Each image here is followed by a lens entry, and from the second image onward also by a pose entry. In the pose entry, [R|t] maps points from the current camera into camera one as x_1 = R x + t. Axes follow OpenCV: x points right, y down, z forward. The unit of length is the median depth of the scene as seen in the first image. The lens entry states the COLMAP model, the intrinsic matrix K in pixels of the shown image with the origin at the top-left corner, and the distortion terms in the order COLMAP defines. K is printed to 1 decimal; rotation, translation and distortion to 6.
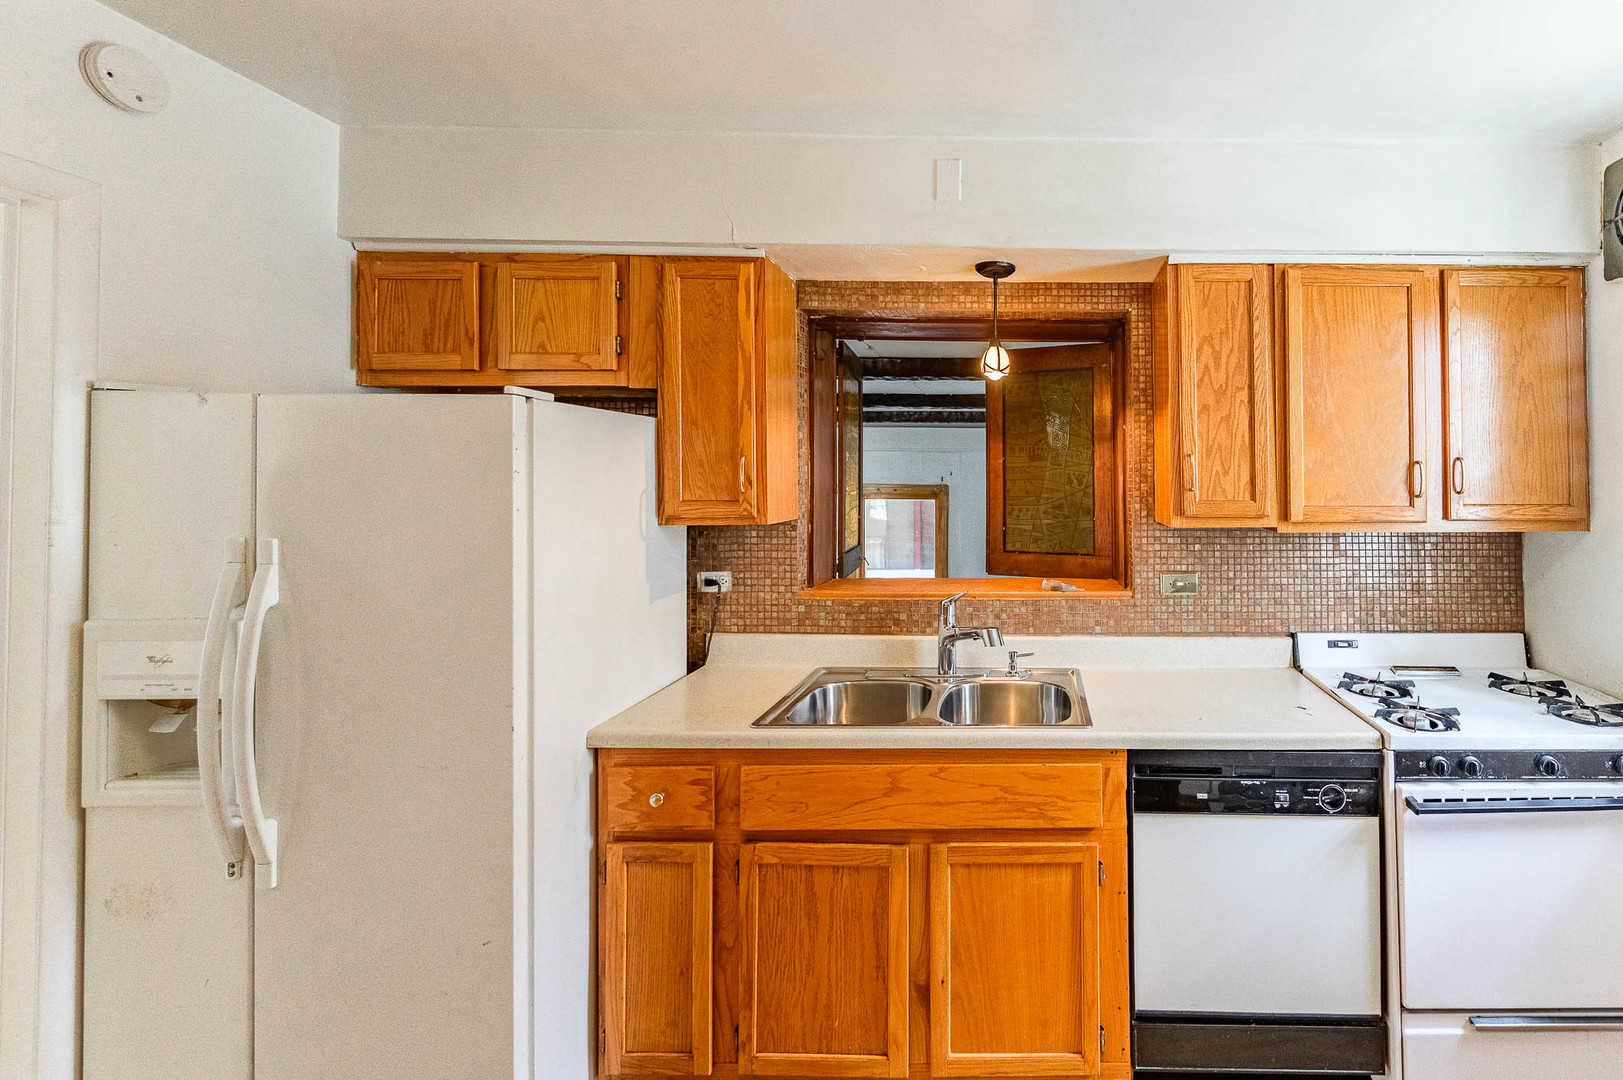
lens RADIAL K [[694.7, 0, 1056.6], [0, 694.7, 537.7], [0, 0, 1]] dist [-0.000946, 0.000090]
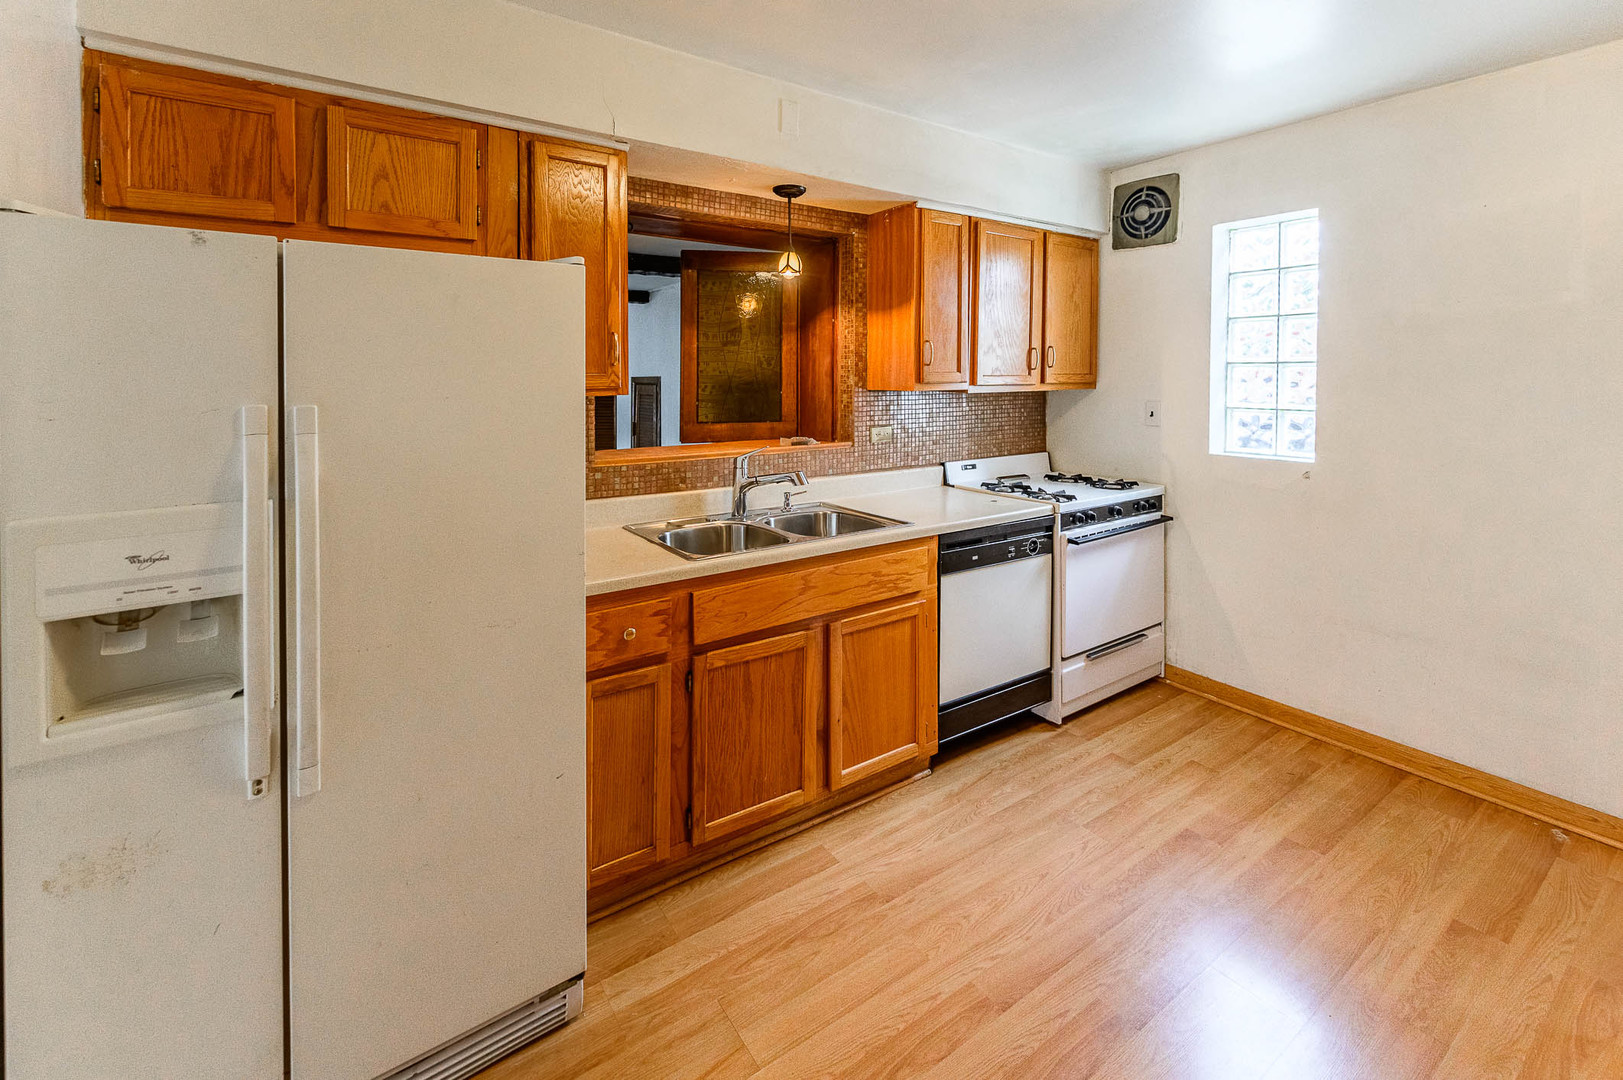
lens RADIAL K [[623.5, 0, 805.5], [0, 623.5, 457.0], [0, 0, 1]] dist [0.001064, -0.000049]
pose [[0.859409, -0.070918, 0.506346, -0.734036], [0.046926, 0.997094, 0.060005, 0.036350], [-0.509130, -0.027808, 0.860240, -0.014762]]
